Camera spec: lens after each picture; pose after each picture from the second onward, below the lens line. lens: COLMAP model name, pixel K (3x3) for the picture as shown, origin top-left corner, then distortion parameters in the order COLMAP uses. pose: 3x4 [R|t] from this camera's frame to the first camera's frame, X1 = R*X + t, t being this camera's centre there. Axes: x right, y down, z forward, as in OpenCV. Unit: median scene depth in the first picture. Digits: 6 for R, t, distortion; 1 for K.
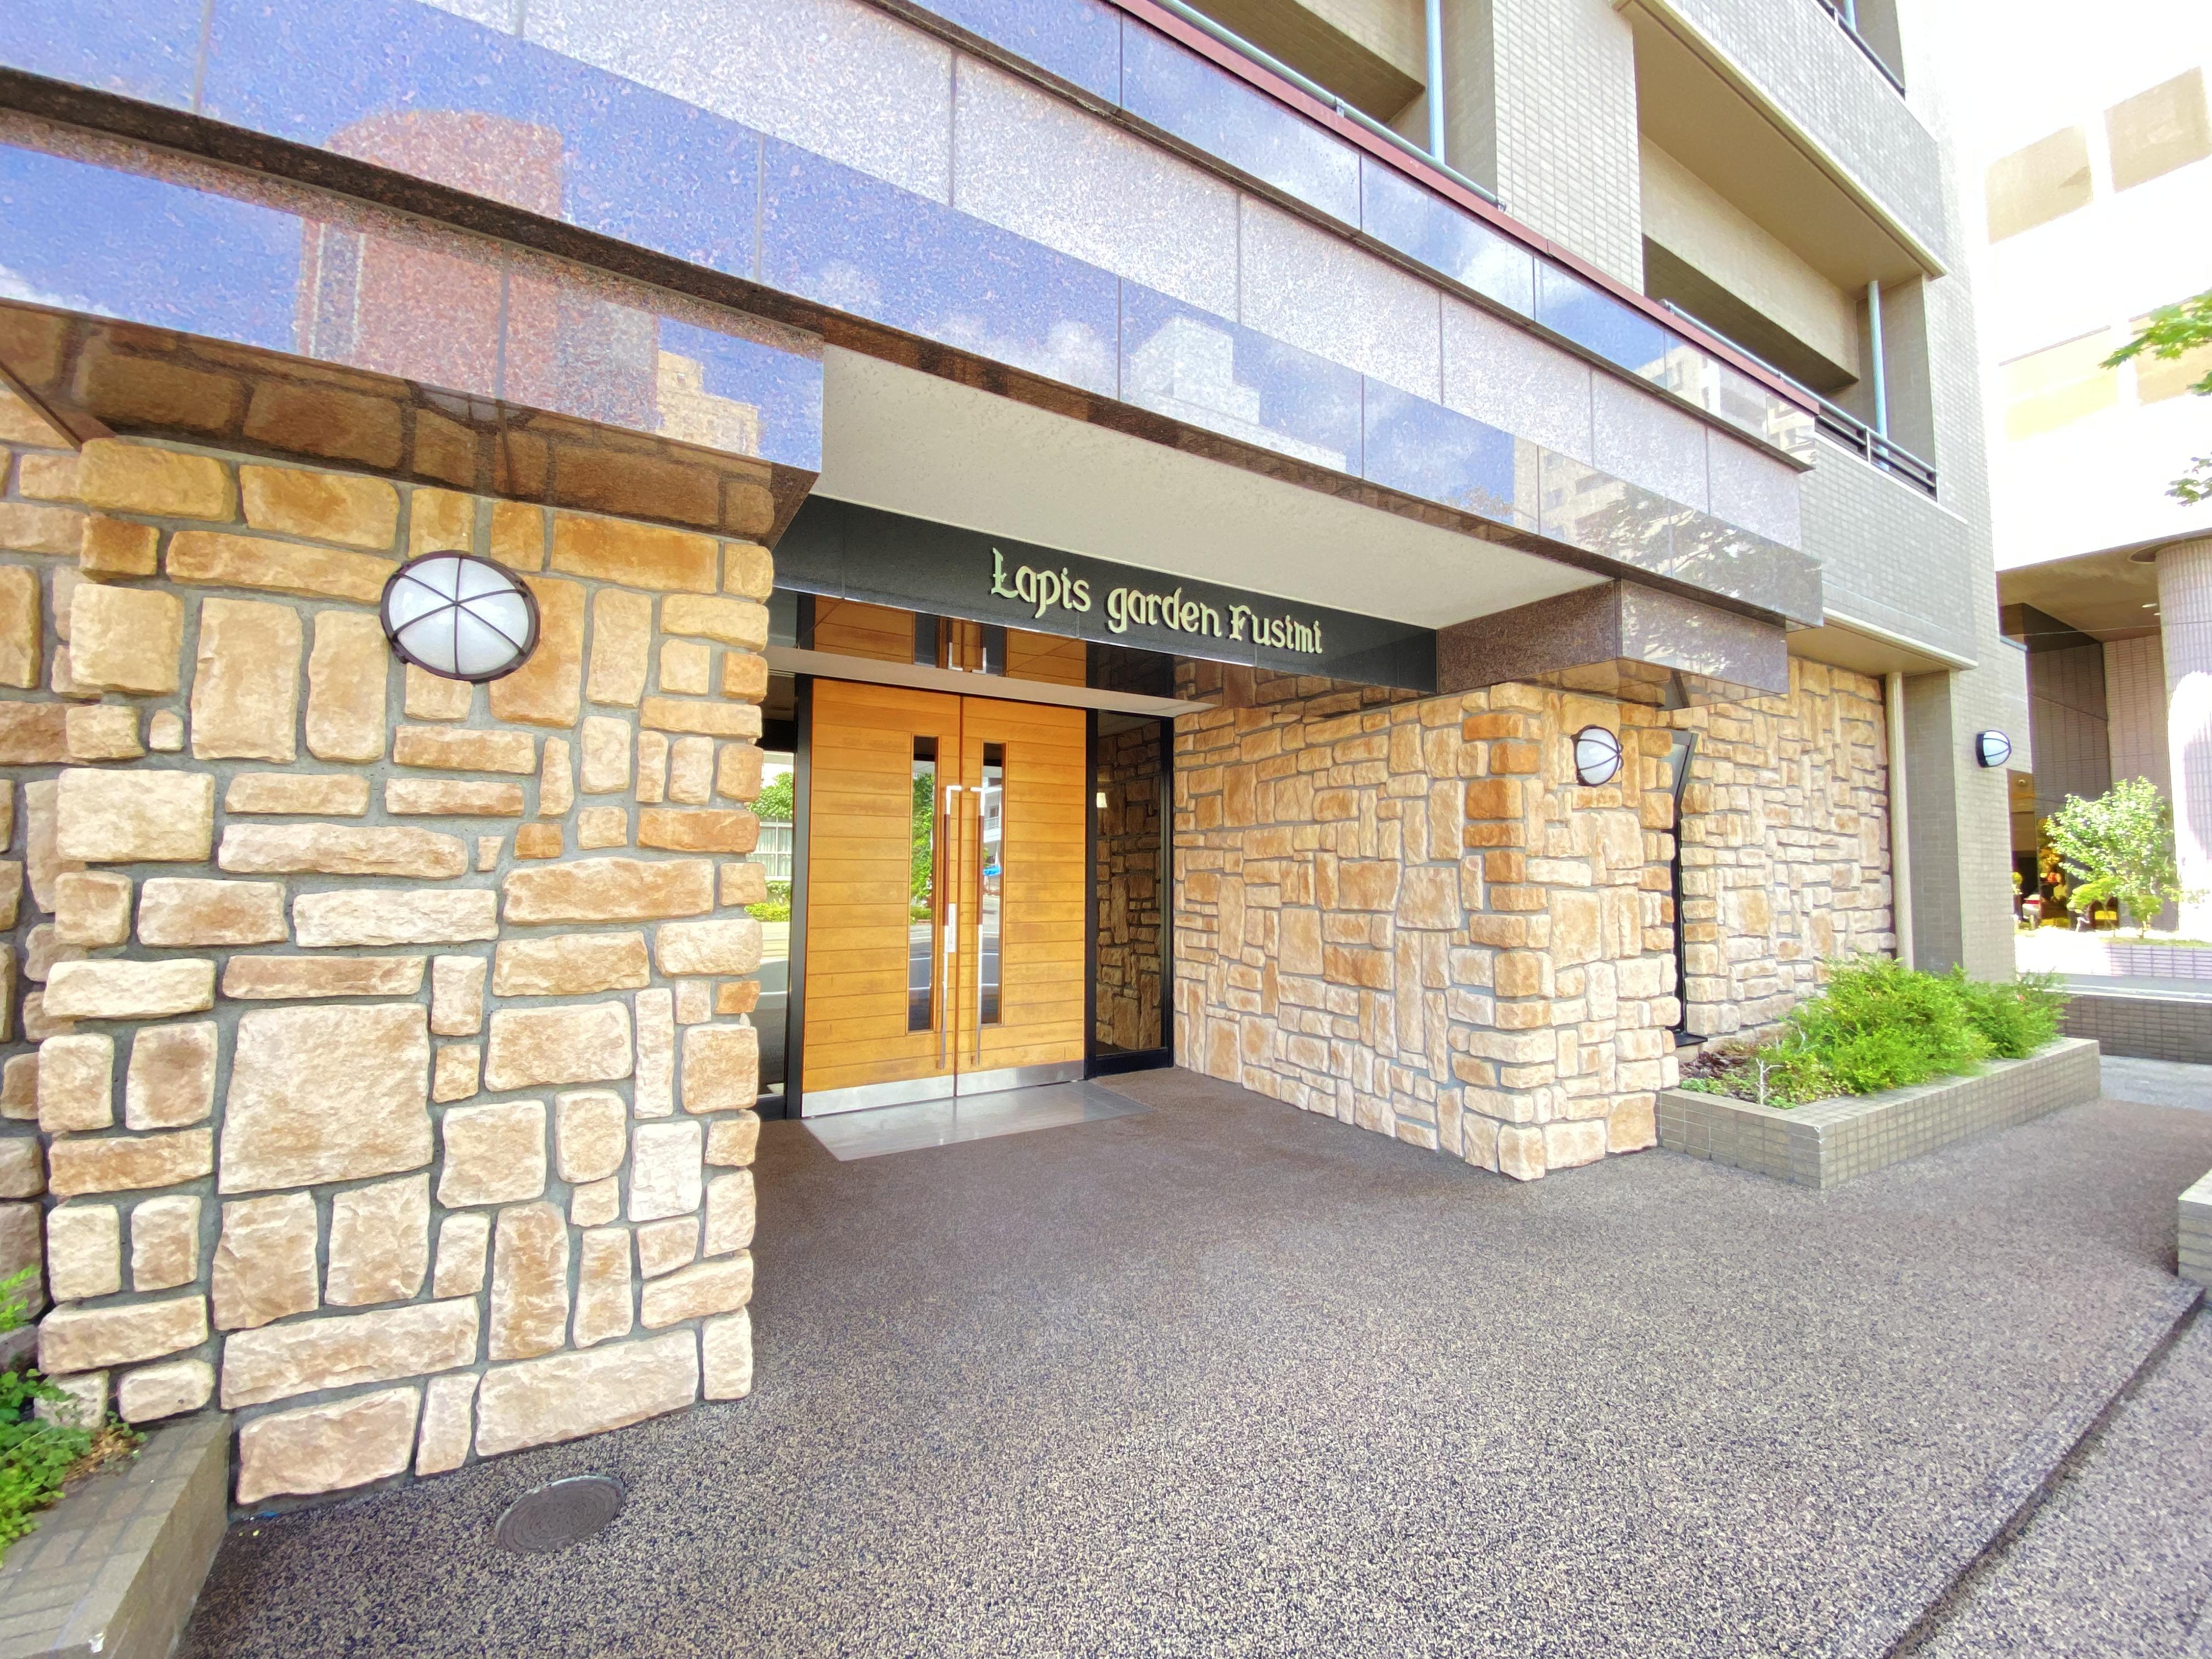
lens RADIAL K [[889.7, 0, 1135.7], [0, 889.7, 889.5], [0, 0, 1]] dist [0.001087, -0.000939]
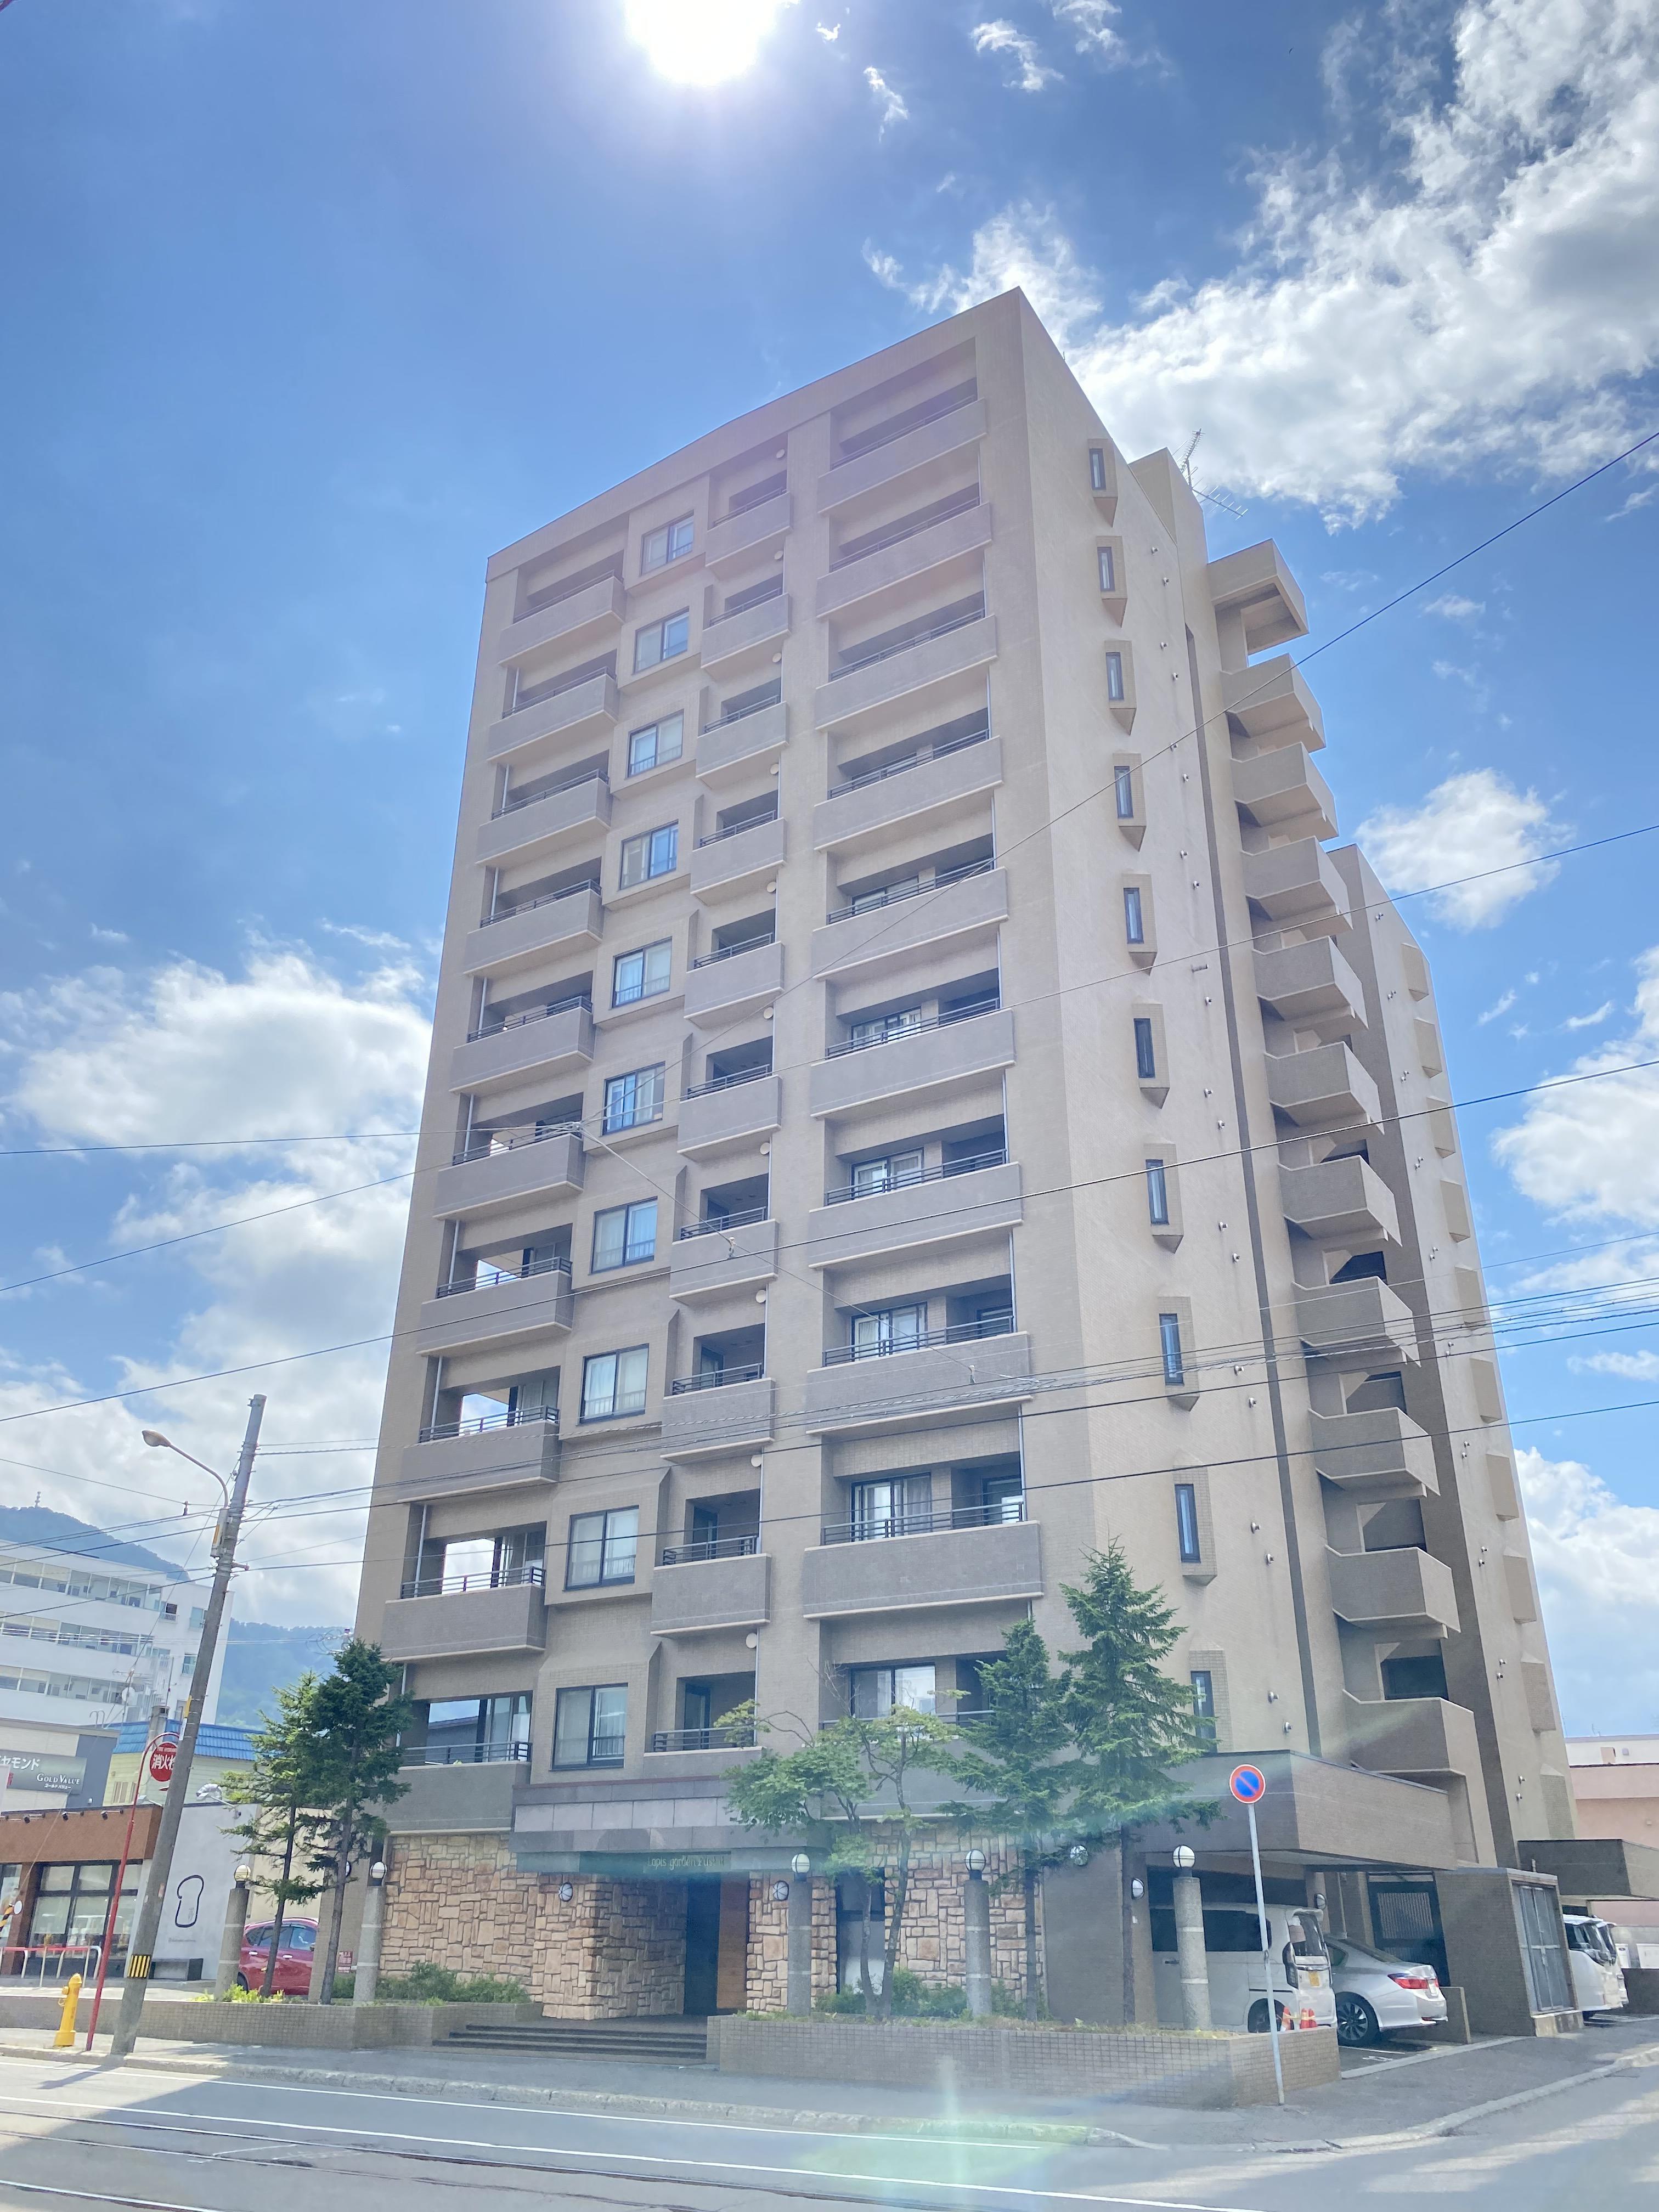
lens RADIAL K [[1703.3, 0, 821.7], [0, 1703.3, 1100.0], [0, 0, 1]] dist [-0.058213, 0.064316]
pose [[0.456580, -0.398740, -0.795324, 7.118165], [-0.016225, 0.890062, -0.455551, 0.091342], [0.889534, 0.220900, 0.399915, -2.135311]]
